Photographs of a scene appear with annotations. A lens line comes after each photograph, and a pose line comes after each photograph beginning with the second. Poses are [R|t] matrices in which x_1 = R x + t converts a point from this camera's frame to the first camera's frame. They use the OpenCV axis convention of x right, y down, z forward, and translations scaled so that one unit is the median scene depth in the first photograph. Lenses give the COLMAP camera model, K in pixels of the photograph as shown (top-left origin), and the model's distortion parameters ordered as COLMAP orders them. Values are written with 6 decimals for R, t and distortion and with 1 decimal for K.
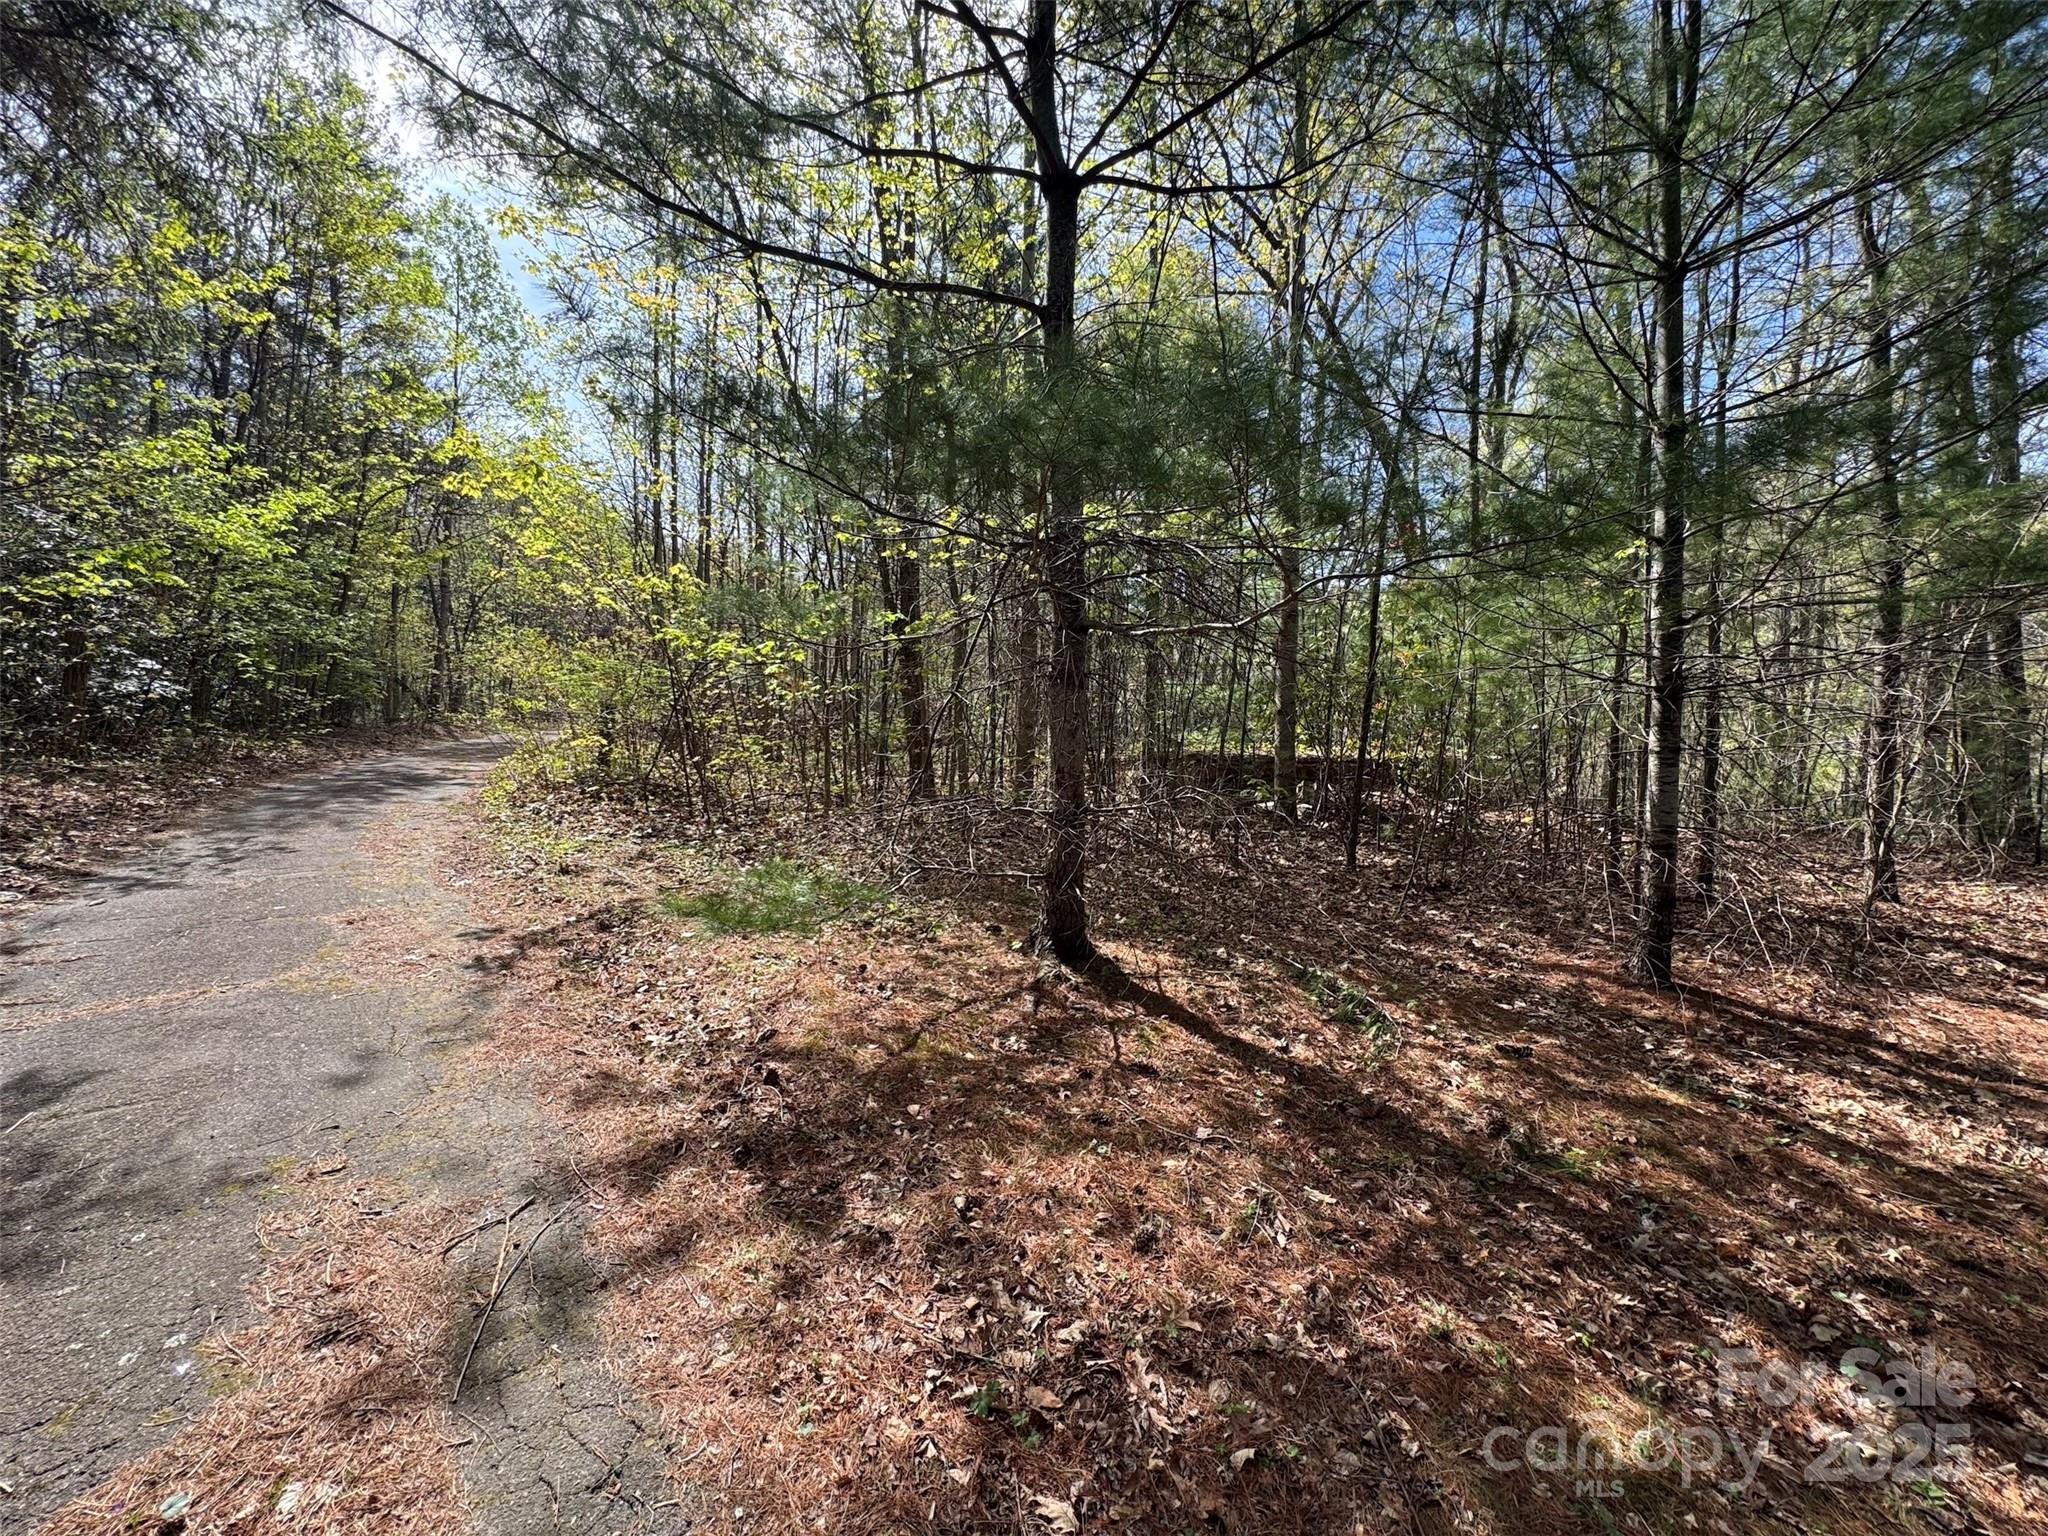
lens RADIAL K [[821.1, 0, 1024.9], [0, 821.1, 769.7], [0, 0, 1]] dist [0.000389, 0.000394]
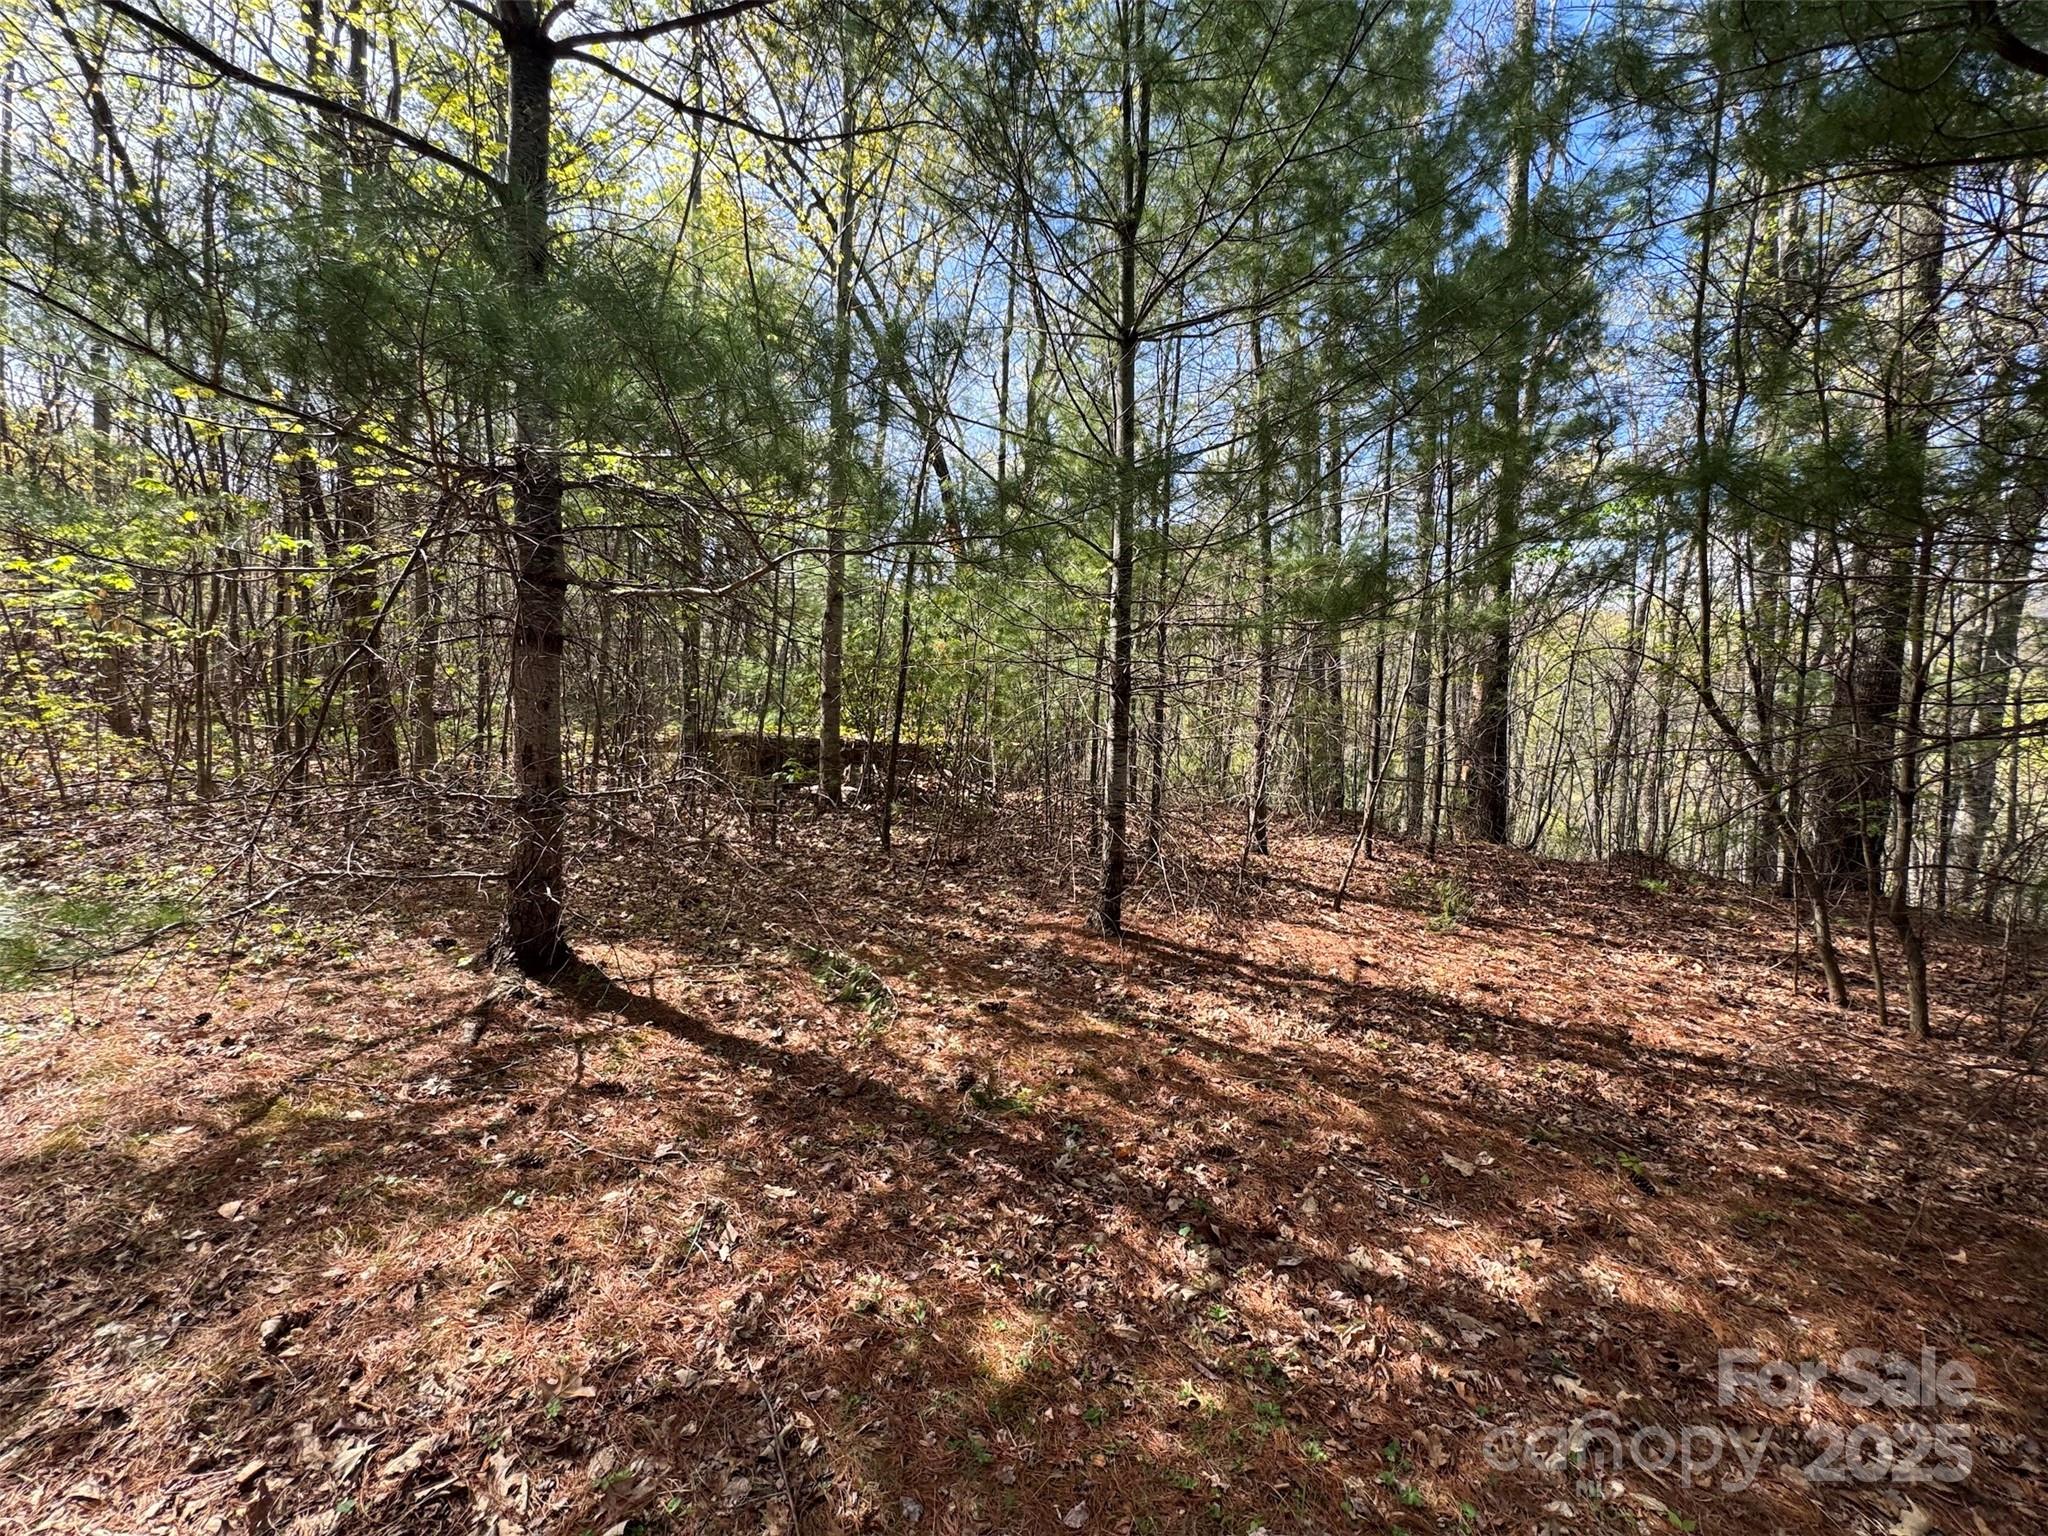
lens RADIAL K [[821.1, 0, 1029.1], [0, 821.1, 767.5], [0, 0, 1]] dist [0.000389, 0.000394]
pose [[0.872329, 0.001190, 0.488918, 0.110447], [-0.008998, 0.999867, 0.013621, 0.005757], [-0.488837, -0.016281, 0.872223, 0.021790]]
